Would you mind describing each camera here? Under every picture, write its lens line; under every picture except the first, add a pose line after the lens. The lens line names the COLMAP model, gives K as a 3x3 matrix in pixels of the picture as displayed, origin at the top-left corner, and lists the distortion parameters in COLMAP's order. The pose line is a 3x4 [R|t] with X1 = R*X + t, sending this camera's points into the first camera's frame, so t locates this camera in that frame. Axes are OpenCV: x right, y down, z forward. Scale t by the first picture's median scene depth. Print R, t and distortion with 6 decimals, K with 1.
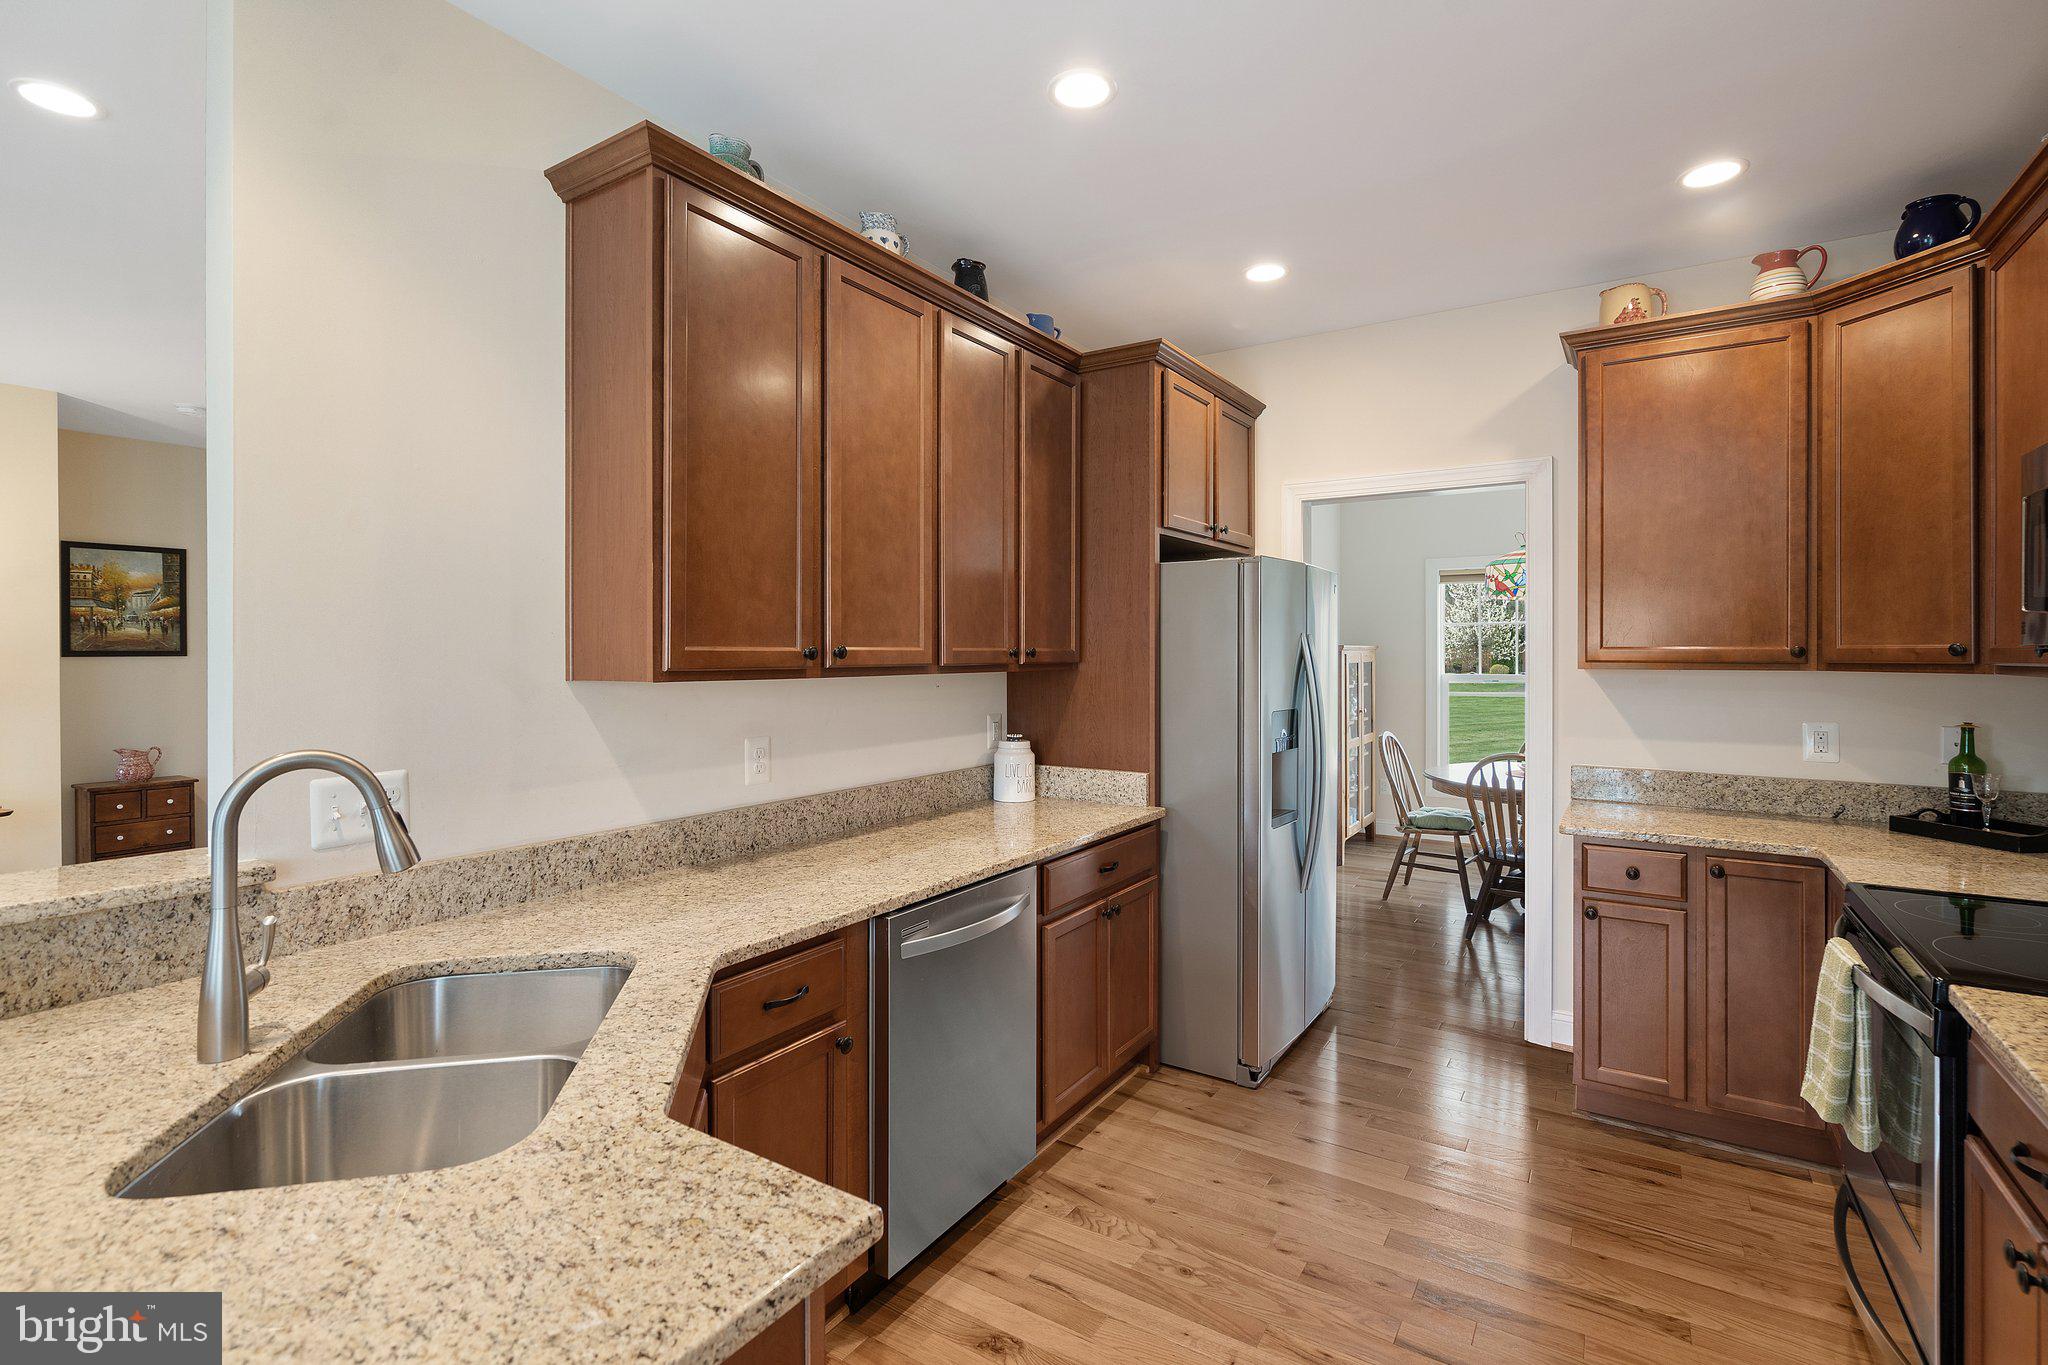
lens RADIAL K [[951.2, 0, 1018.0], [0, 951.2, 654.9], [0, 0, 1]] dist [-0.000654, 0.000708]
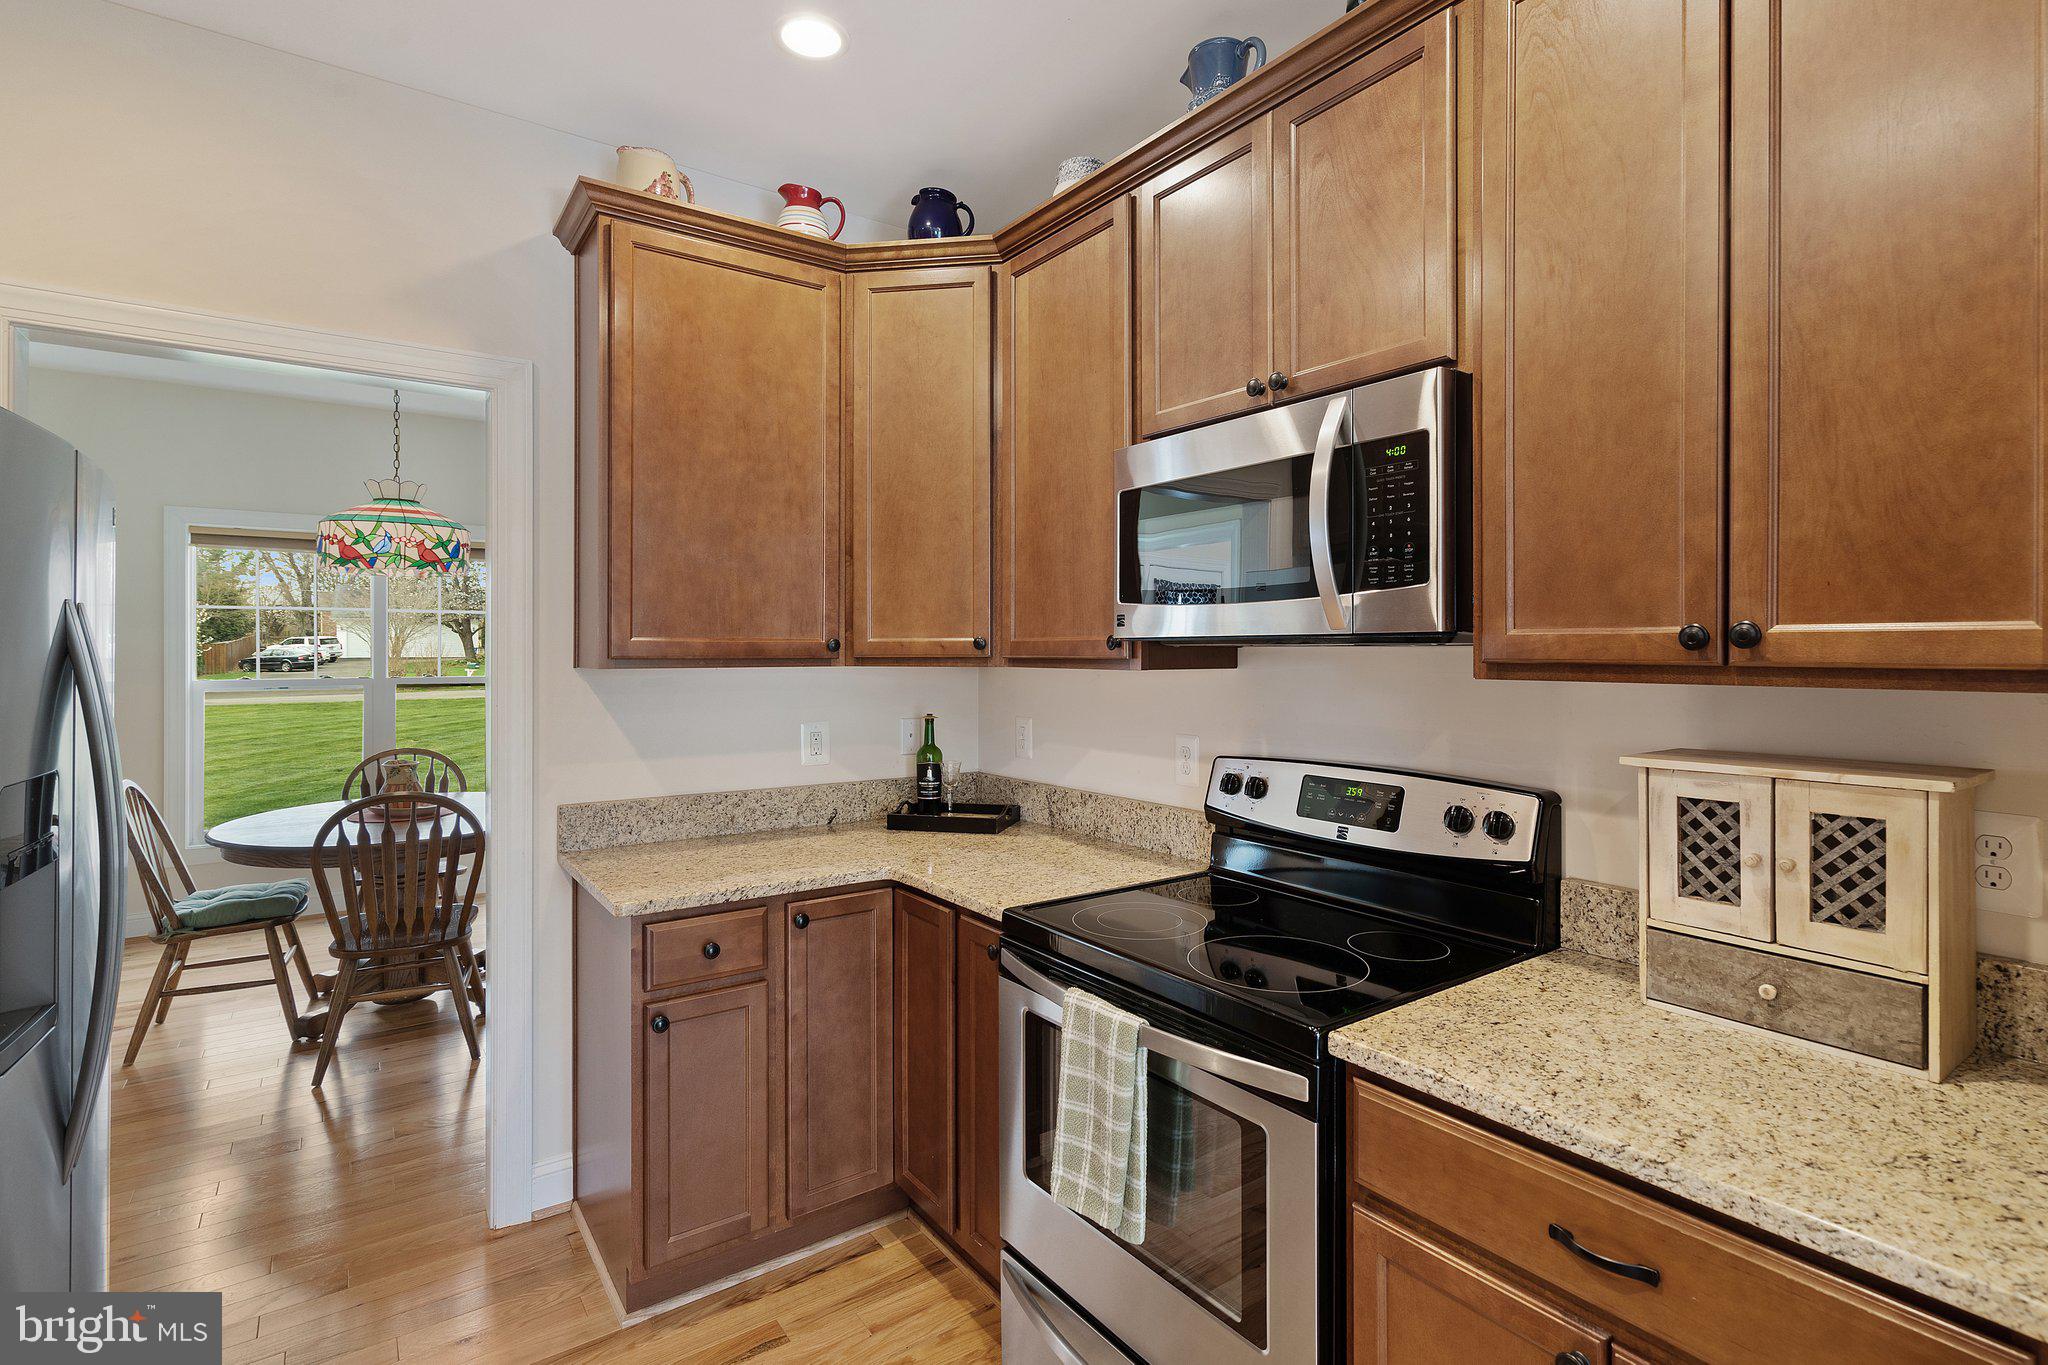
lens RADIAL K [[974.1, 0, 1049.0], [0, 974.1, 649.0], [0, 0, 1]] dist [-0.003857, -0.000511]
pose [[0.351180, 0.002321, 0.936305, 0.041497], [0.002354, 0.999992, -0.003362, 0.003720], [-0.936305, 0.003385, 0.351172, 0.491656]]
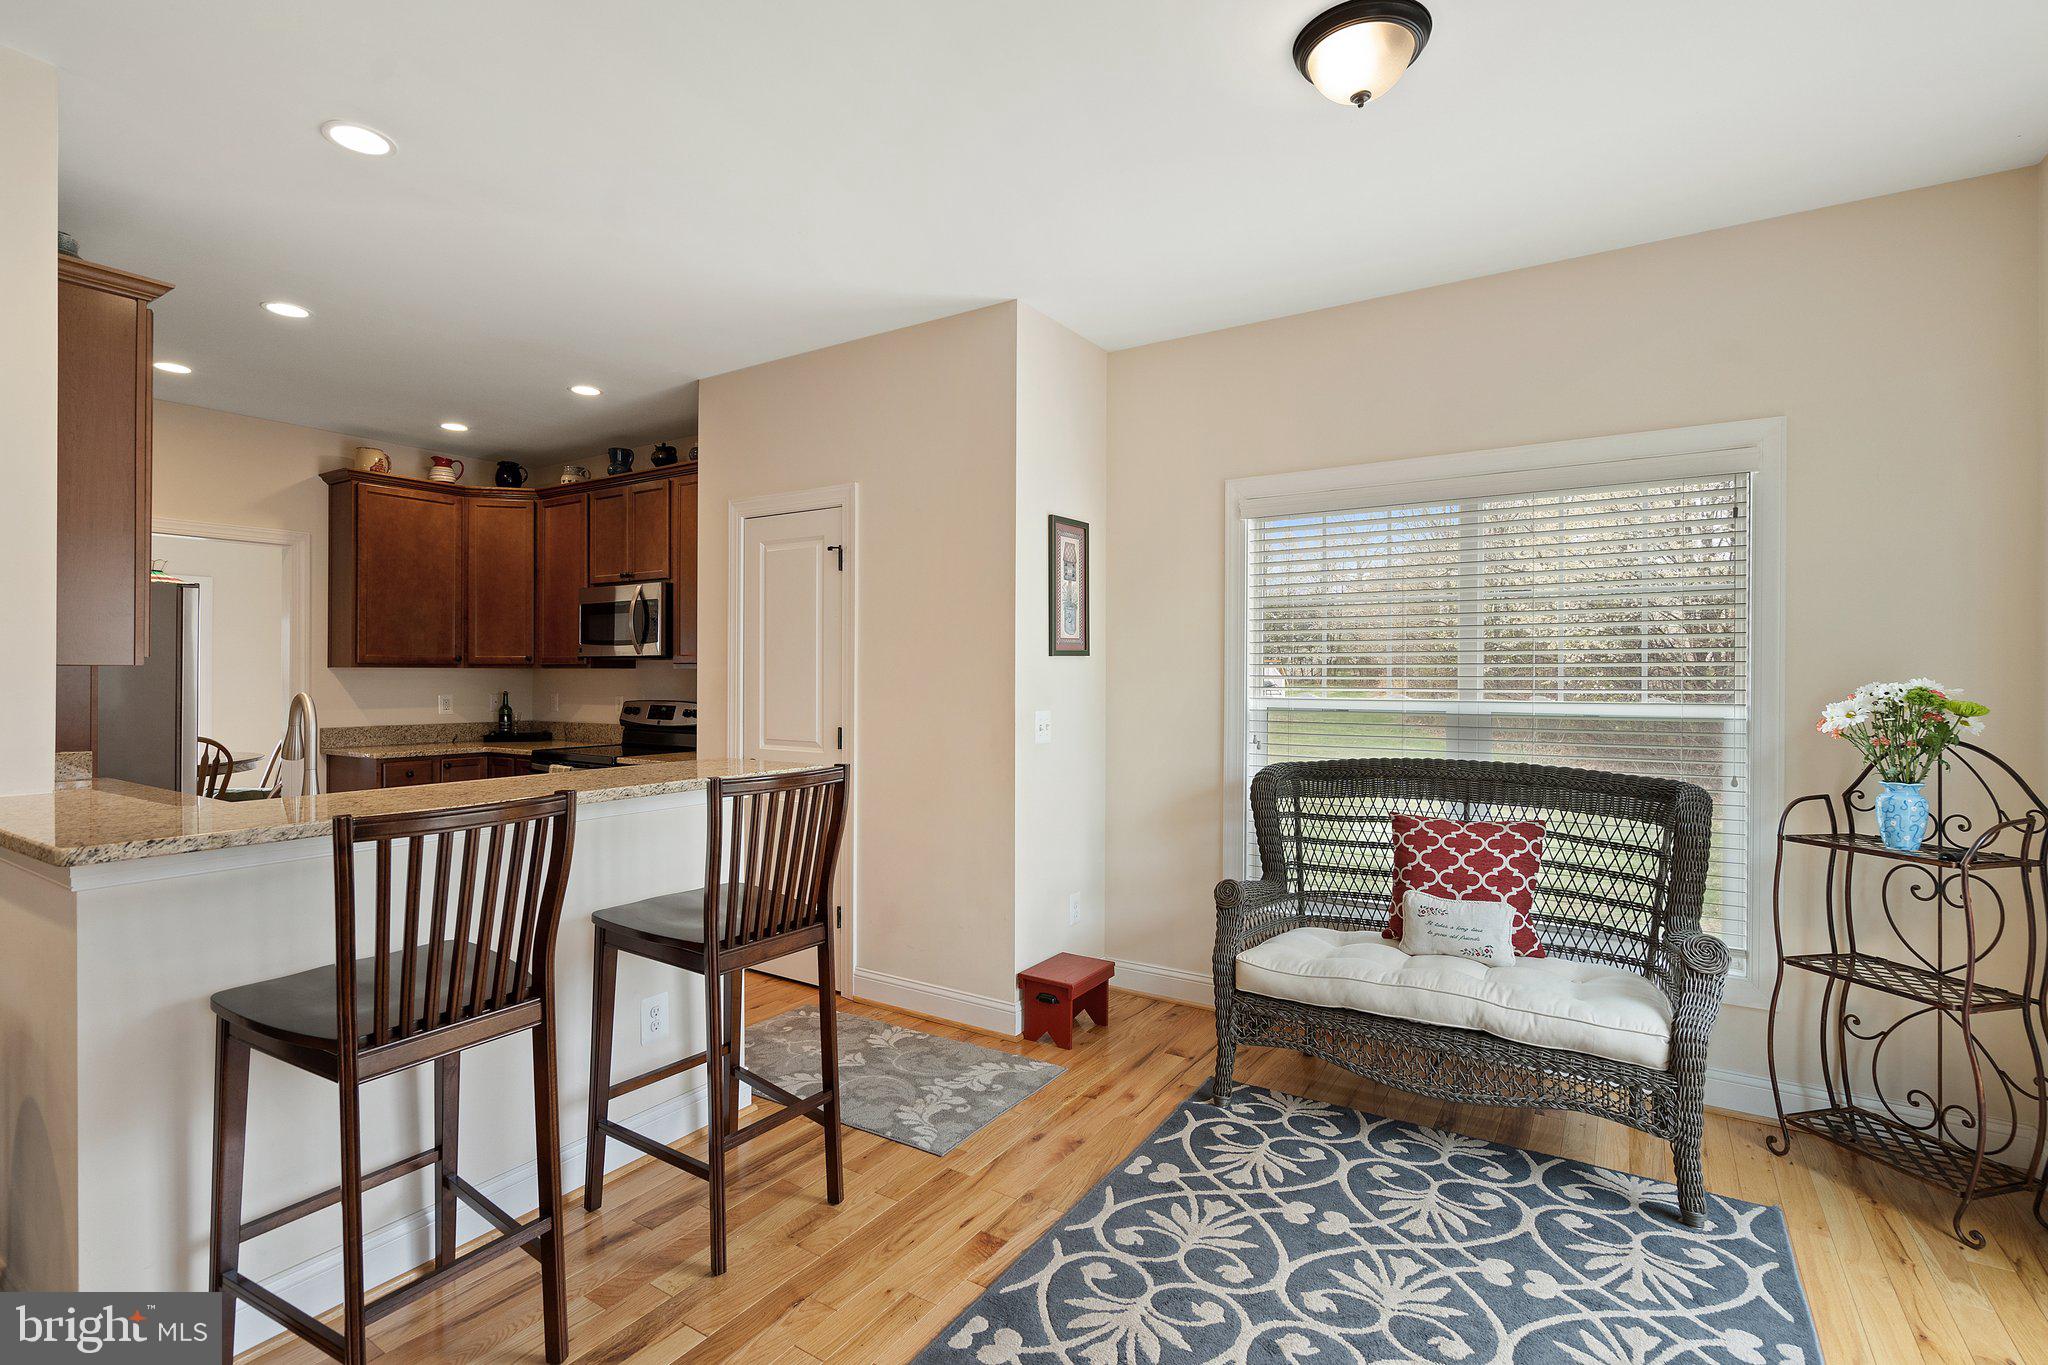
lens RADIAL K [[962.1, 0, 1018.6], [0, 962.1, 674.7], [0, 0, 1]] dist [-0.000781, 0.000222]
pose [[-0.000266, 0.000086, 1.000000, -1.258360], [-0.001667, 0.999999, -0.000087, 0.029669], [-0.999999, -0.001667, -0.000265, -0.211433]]
